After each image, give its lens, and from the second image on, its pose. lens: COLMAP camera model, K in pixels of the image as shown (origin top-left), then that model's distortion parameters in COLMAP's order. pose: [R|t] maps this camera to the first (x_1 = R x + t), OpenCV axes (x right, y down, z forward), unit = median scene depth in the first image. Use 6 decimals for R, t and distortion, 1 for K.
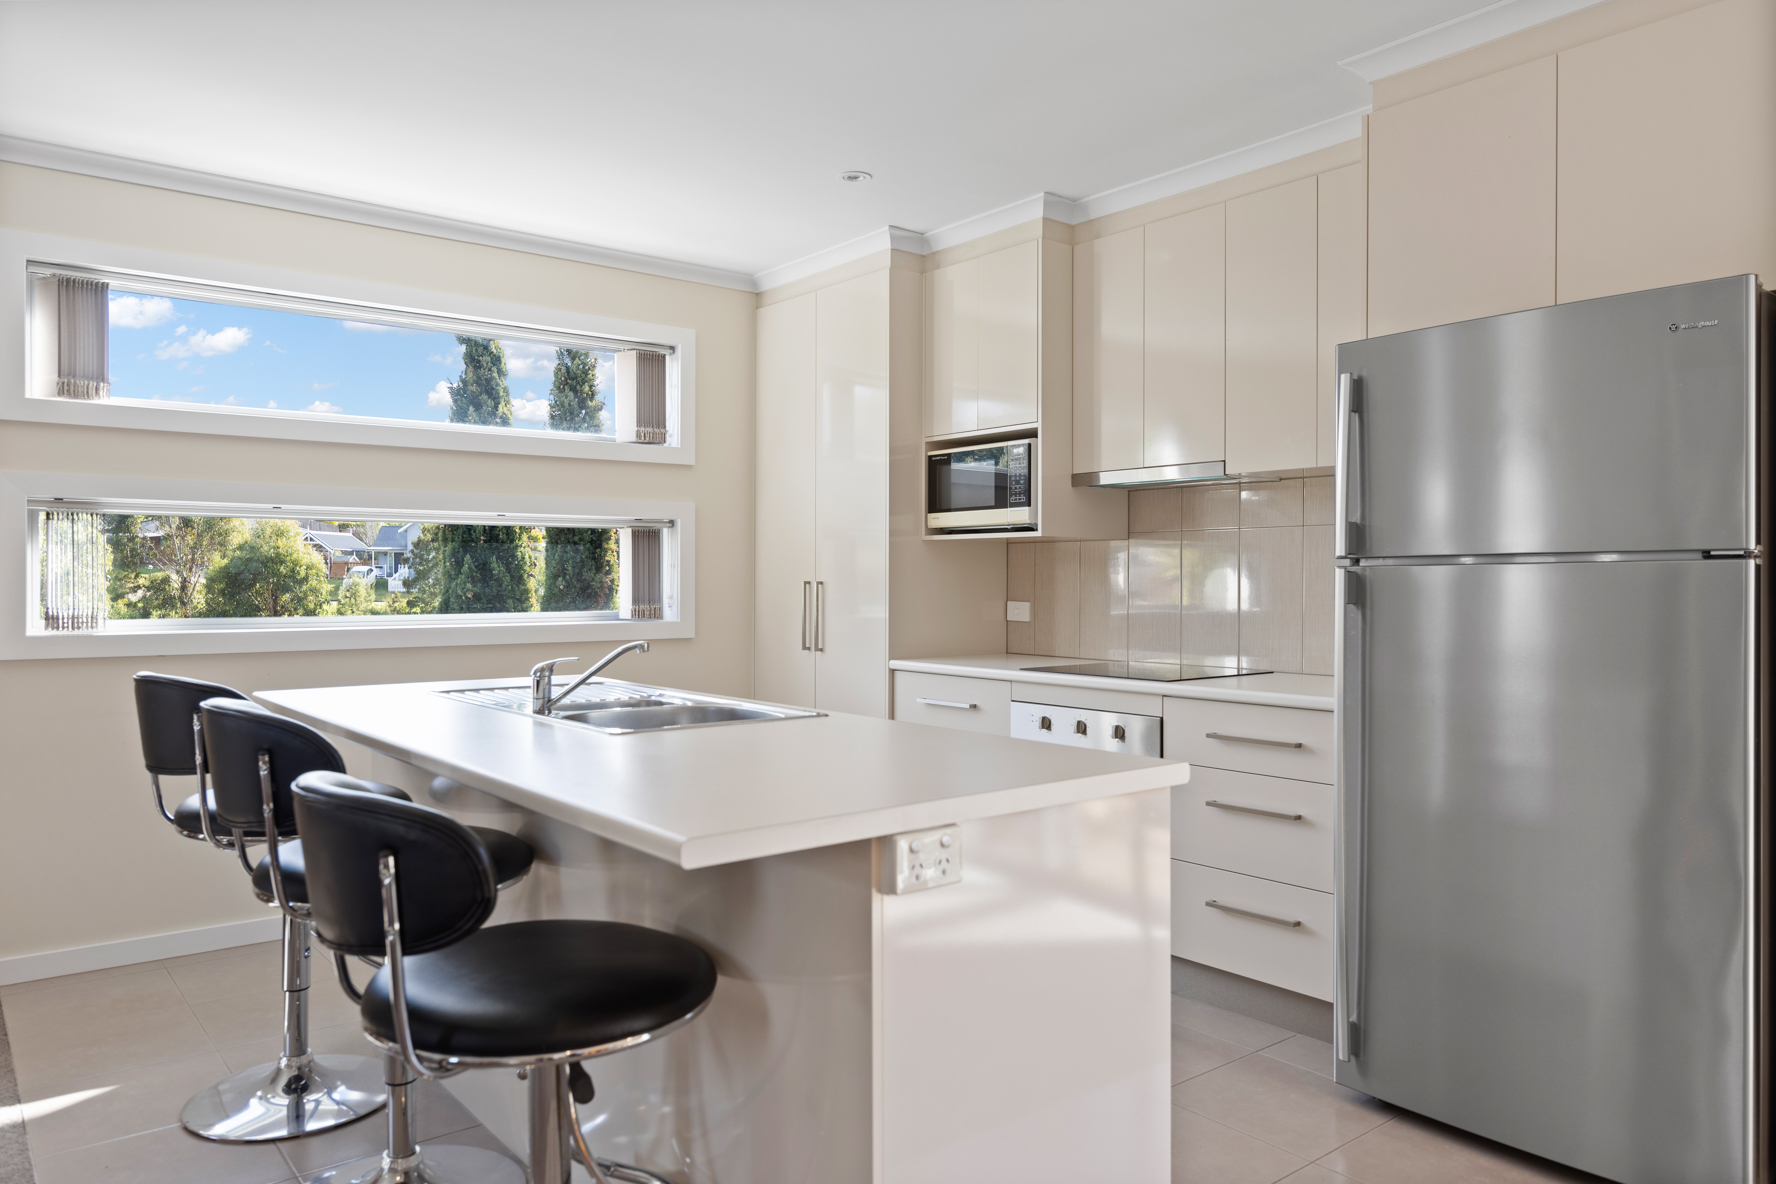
lens RADIAL K [[1207.6, 0, 888.0], [0, 1207.6, 592.0], [0, 0, 1]] dist [0.001165, -0.002300]
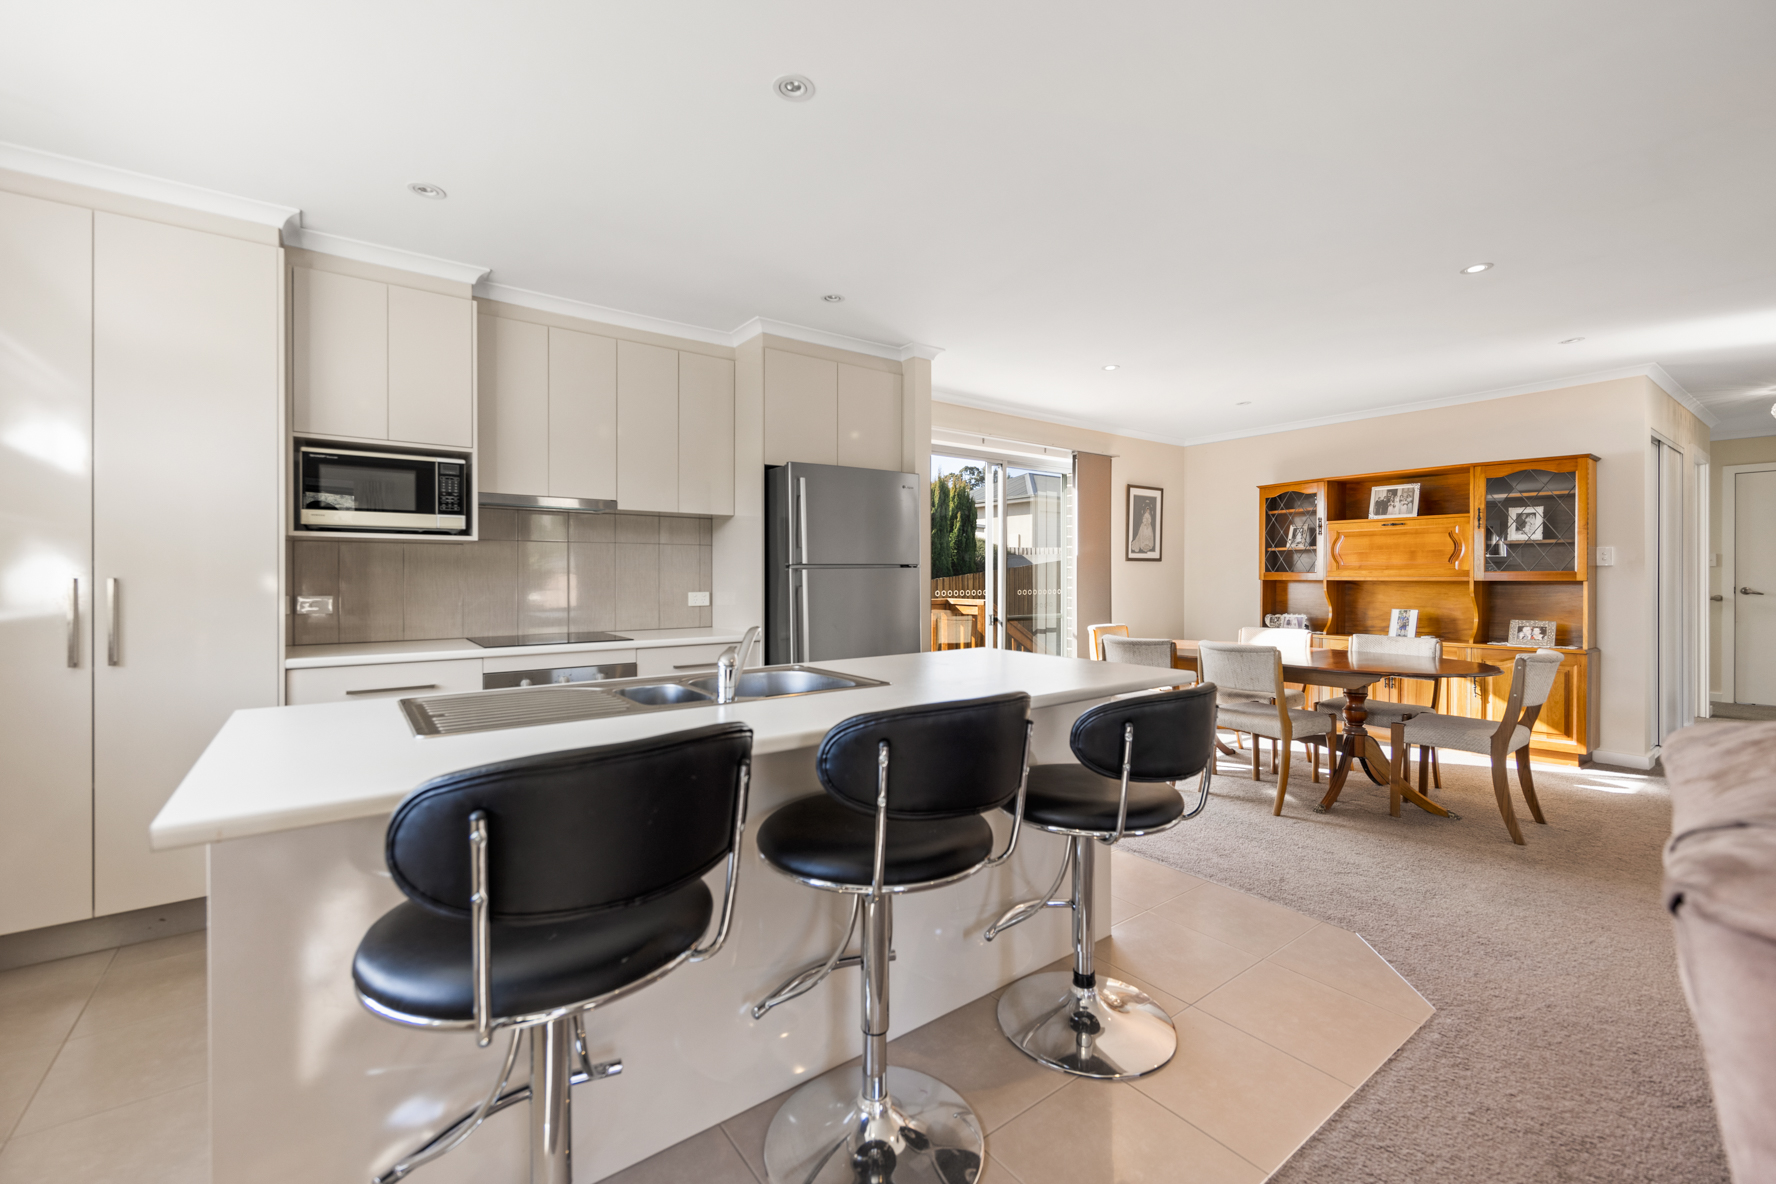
lens RADIAL K [[731.0, 0, 882.5], [0, 731.0, 576.7], [0, 0, 1]] dist [0.003601, -0.000029]
pose [[0.035767, -0.003452, 0.999354, -0.563964], [0.007874, 0.999964, 0.003173, -0.007057], [-0.999329, 0.007755, 0.035793, 0.504264]]
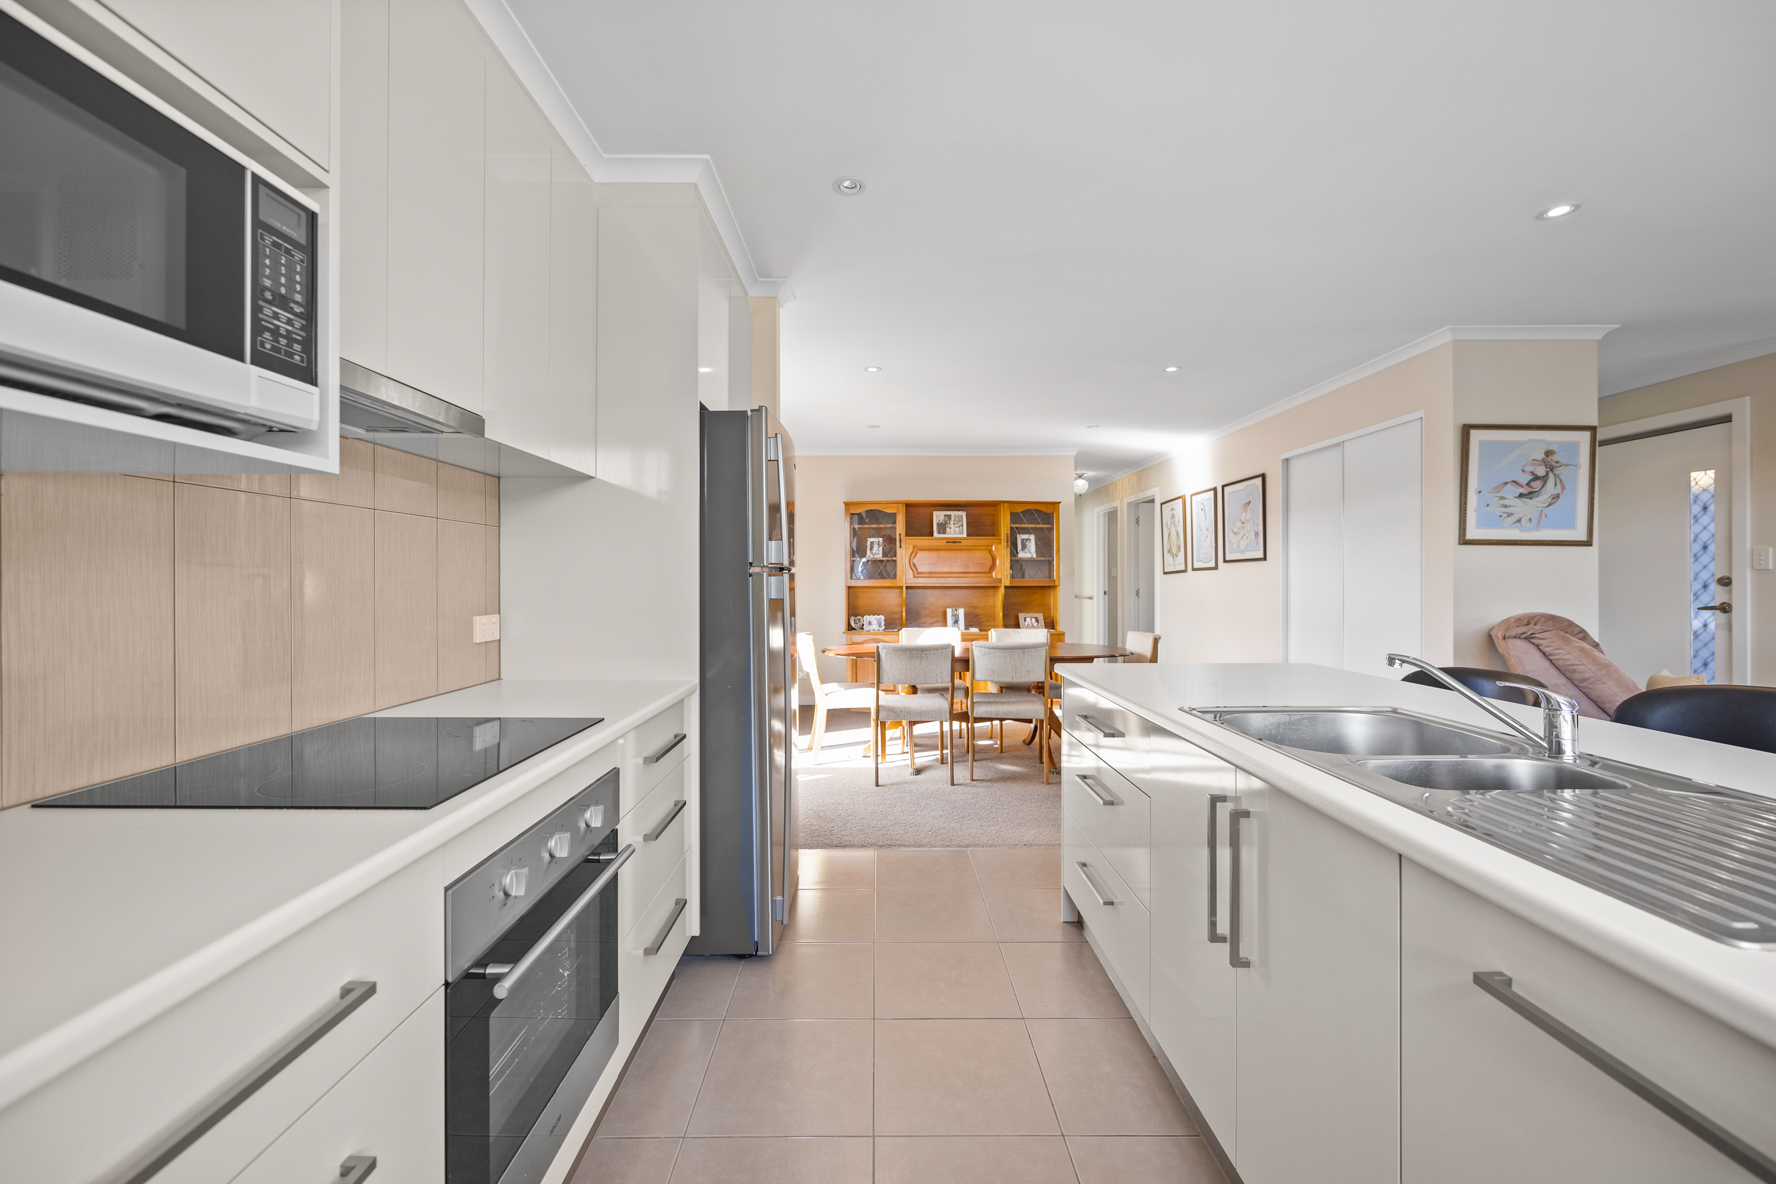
lens RADIAL K [[713.1, 0, 879.6], [0, 713.1, 584.3], [0, 0, 1]] dist [-0.000479, 0.000318]
pose [[-0.783627, -0.002920, 0.621225, -0.151820], [0.005013, 0.999927, 0.011024, -0.011076], [-0.621212, 0.011753, -0.783555, 0.968076]]
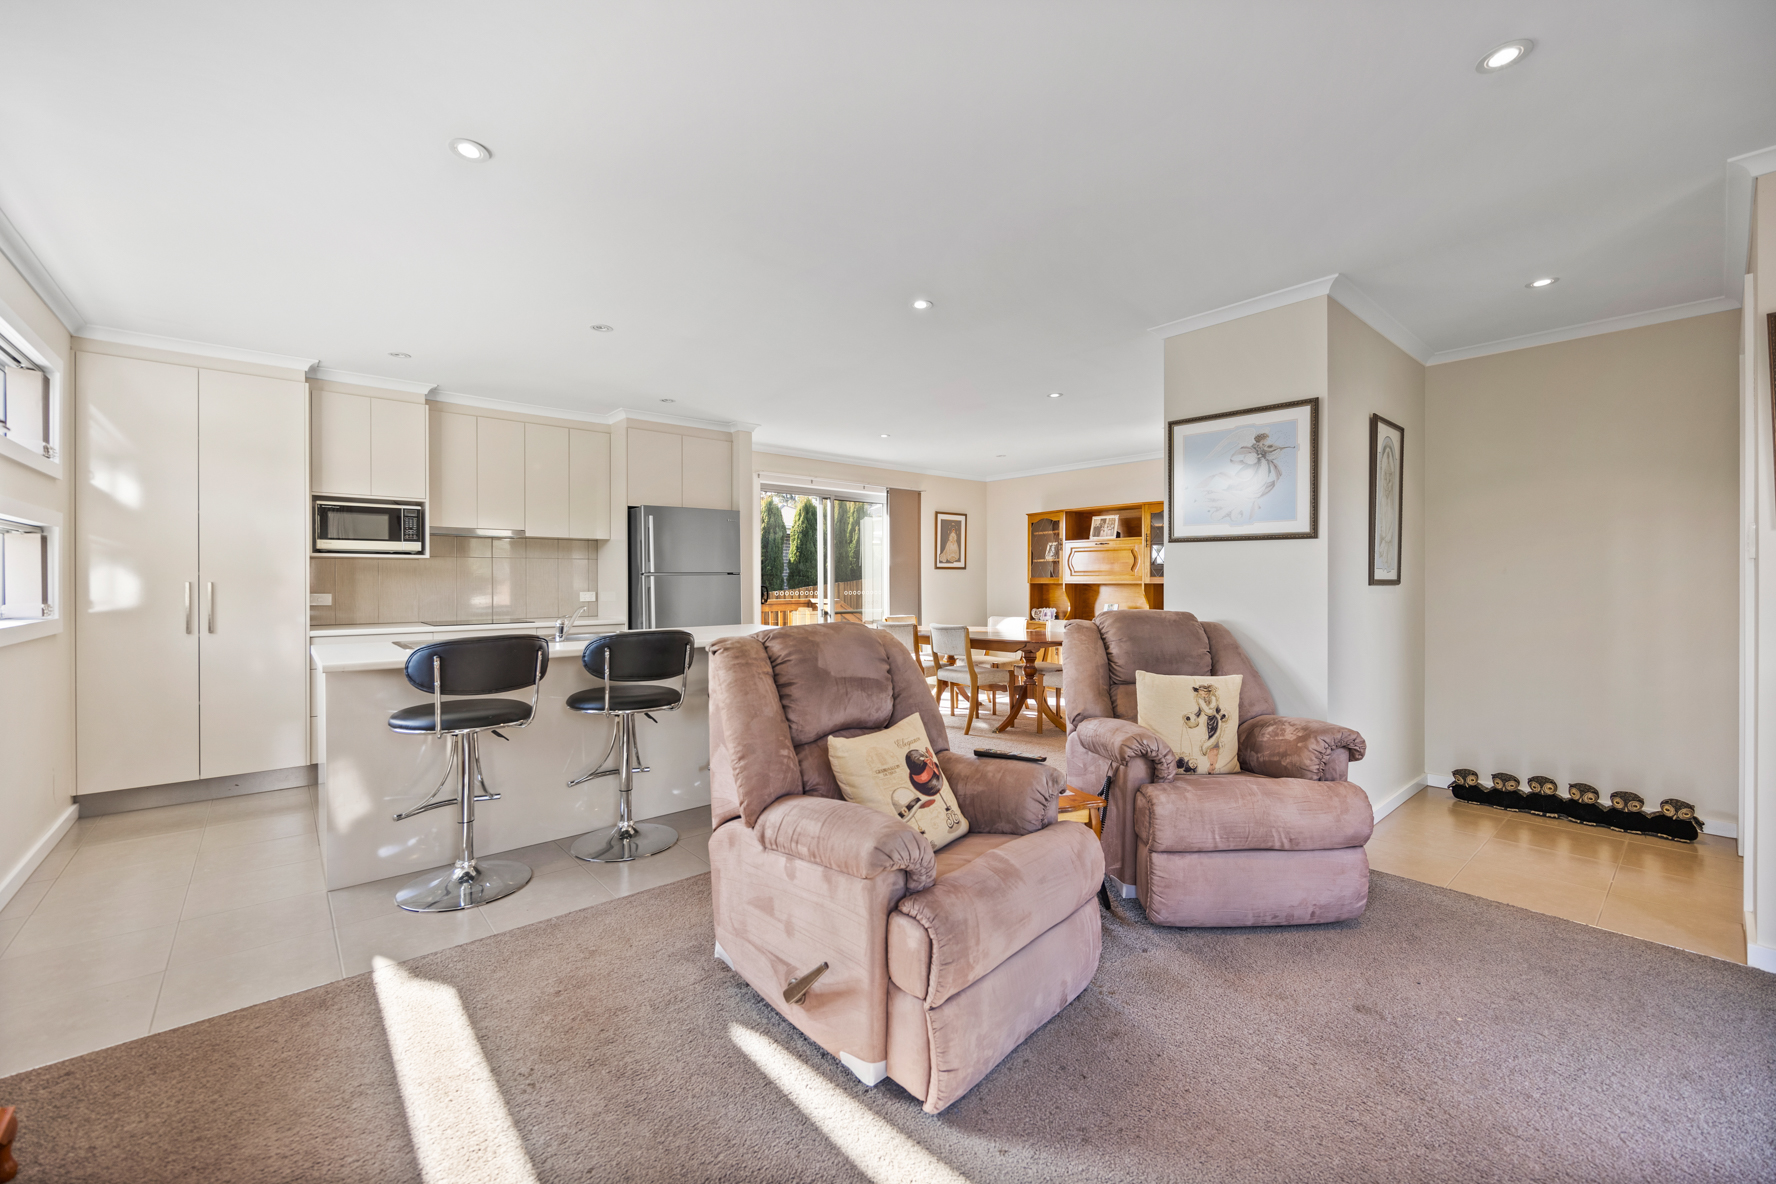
lens RADIAL K [[709.7, 0, 880.2], [0, 709.7, 585.2], [0, 0, 1]] dist [-0.000510, 0.000363]
pose [[-0.032816, -0.008918, 0.999422, -0.952364], [0.008539, 0.999921, 0.009203, -0.005910], [-0.999425, 0.008836, -0.032738, 0.282364]]
